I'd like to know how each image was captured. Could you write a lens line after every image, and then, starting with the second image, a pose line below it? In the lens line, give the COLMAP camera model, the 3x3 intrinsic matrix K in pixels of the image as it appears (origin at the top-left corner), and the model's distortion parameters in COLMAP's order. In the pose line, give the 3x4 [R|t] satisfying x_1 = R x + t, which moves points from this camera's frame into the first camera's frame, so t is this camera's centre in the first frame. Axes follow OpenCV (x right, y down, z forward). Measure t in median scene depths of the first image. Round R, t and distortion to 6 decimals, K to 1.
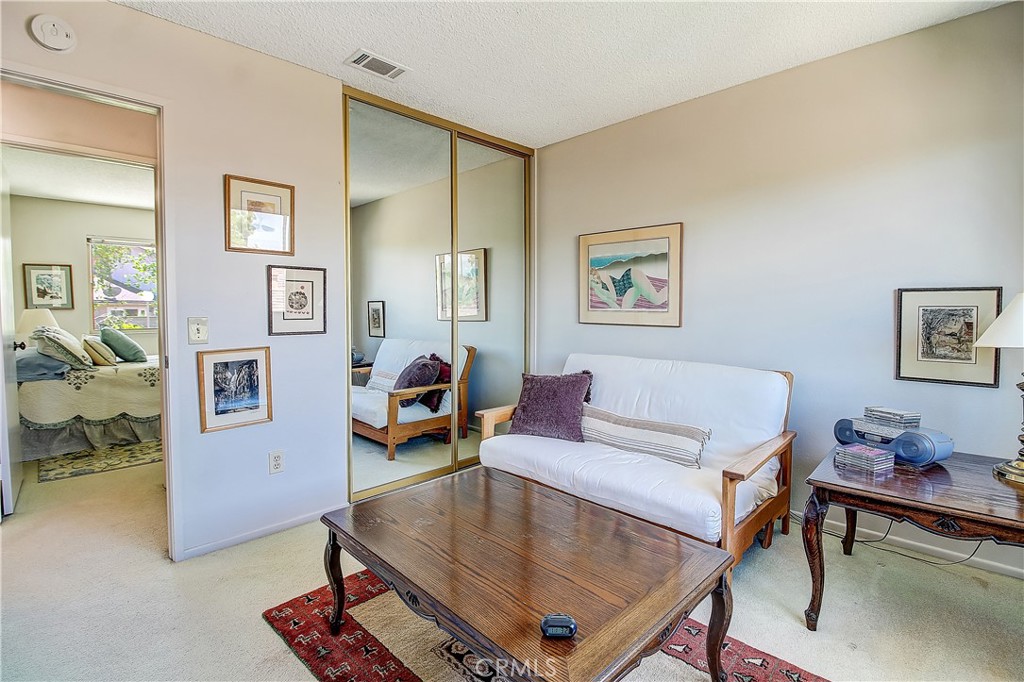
lens RADIAL K [[472.4, 0, 514.5], [0, 472.4, 333.0], [0, 0, 1]] dist [-0.002628, -0.011447]
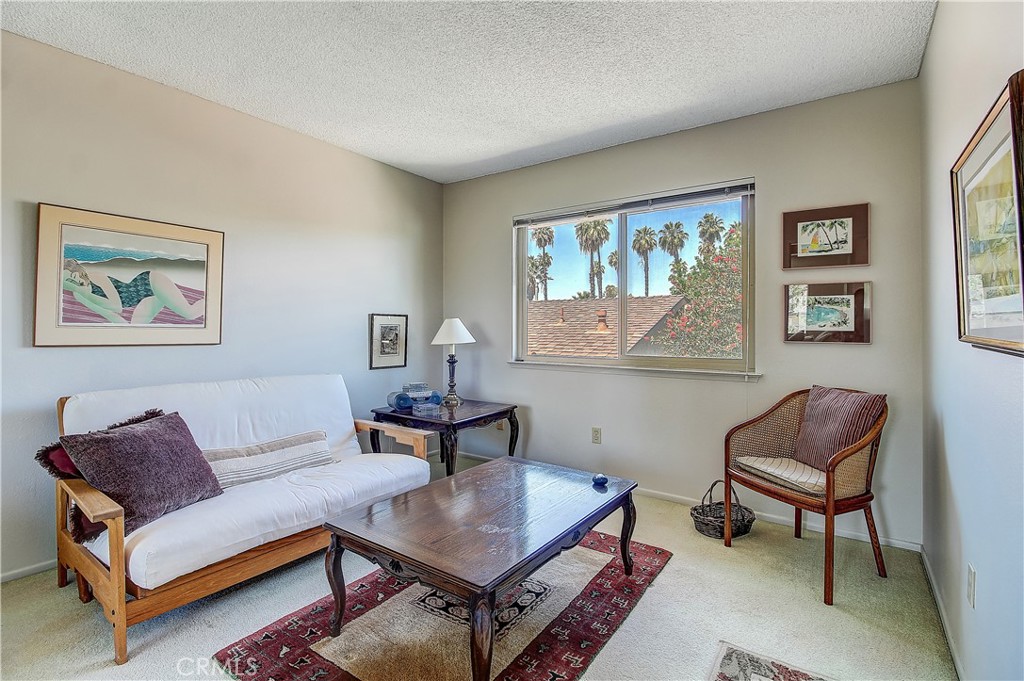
lens RADIAL K [[472.4, 0, 514.6], [0, 472.4, 340.4], [0, 0, 1]] dist [-0.002628, -0.011447]
pose [[-0.165588, -0.028713, 0.985777, -0.613858], [0.040821, 0.998520, 0.035941, -0.028165], [-0.985350, 0.046191, -0.164170, 0.550668]]
